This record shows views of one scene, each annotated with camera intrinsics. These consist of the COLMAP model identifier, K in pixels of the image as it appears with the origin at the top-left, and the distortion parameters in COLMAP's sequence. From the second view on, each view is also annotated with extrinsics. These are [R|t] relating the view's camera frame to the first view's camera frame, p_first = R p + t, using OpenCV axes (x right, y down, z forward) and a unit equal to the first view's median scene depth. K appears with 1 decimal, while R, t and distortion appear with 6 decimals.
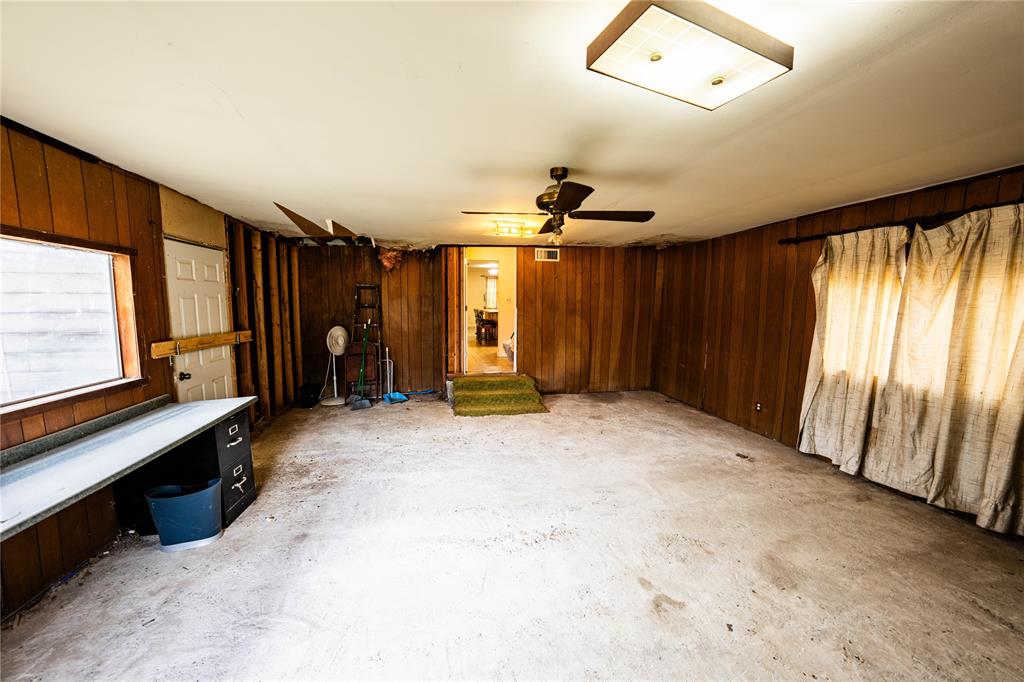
lens RADIAL K [[355.6, 0, 511.0], [0, 355.6, 334.5], [0, 0, 1]] dist [-0.021570, 0.004763]
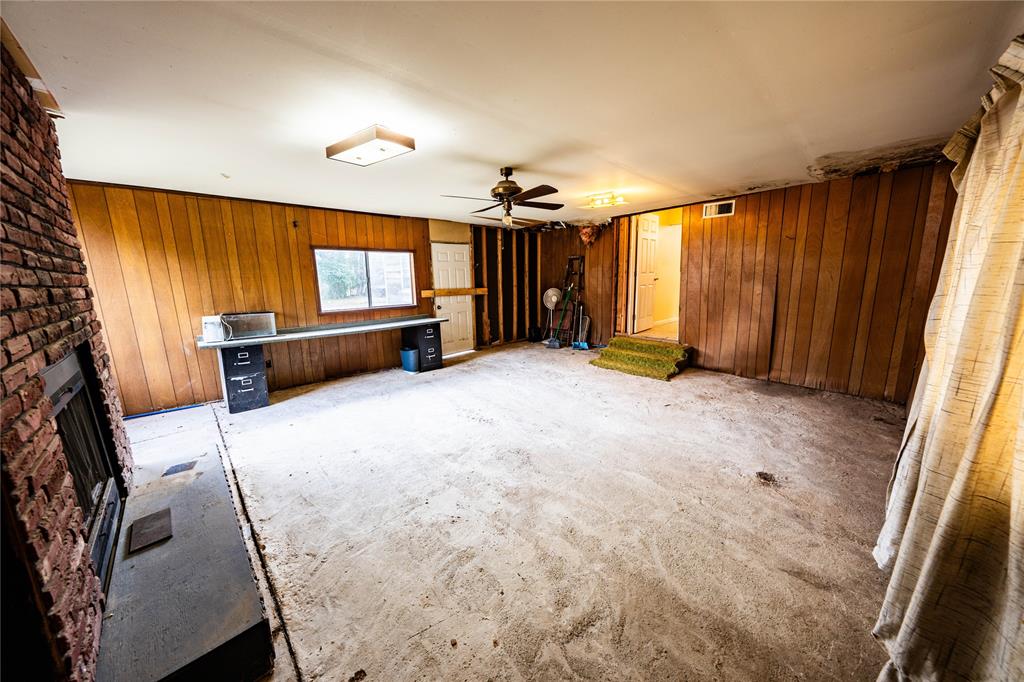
lens RADIAL K [[350.3, 0, 513.2], [0, 350.3, 337.5], [0, 0, 1]] dist [-0.026867, 0.003928]
pose [[0.527229, 0.135223, -0.838895, 0.813836], [-0.055322, 0.990624, 0.124912, 0.007360], [0.847920, -0.019448, 0.529767, 0.179330]]
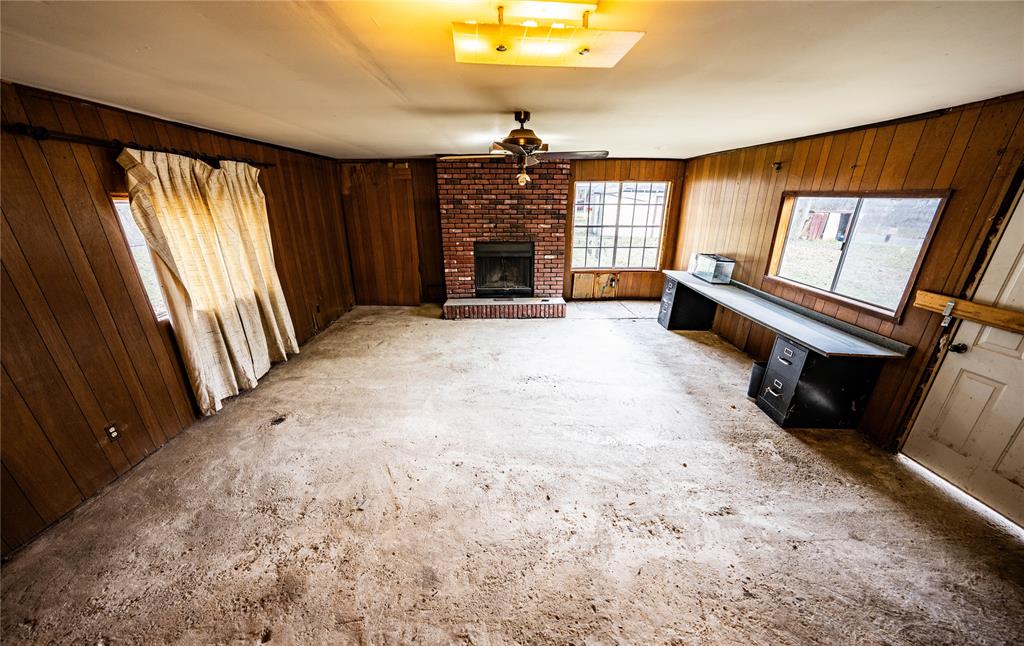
lens RADIAL K [[354.0, 0, 513.0], [0, 354.0, 337.9], [0, 0, 1]] dist [-0.030353, 0.007284]
pose [[-0.981627, -0.075261, 0.175338, -0.047748], [0.012077, 0.892575, 0.450737, -0.196108], [-0.190425, 0.444573, -0.875267, 1.360926]]
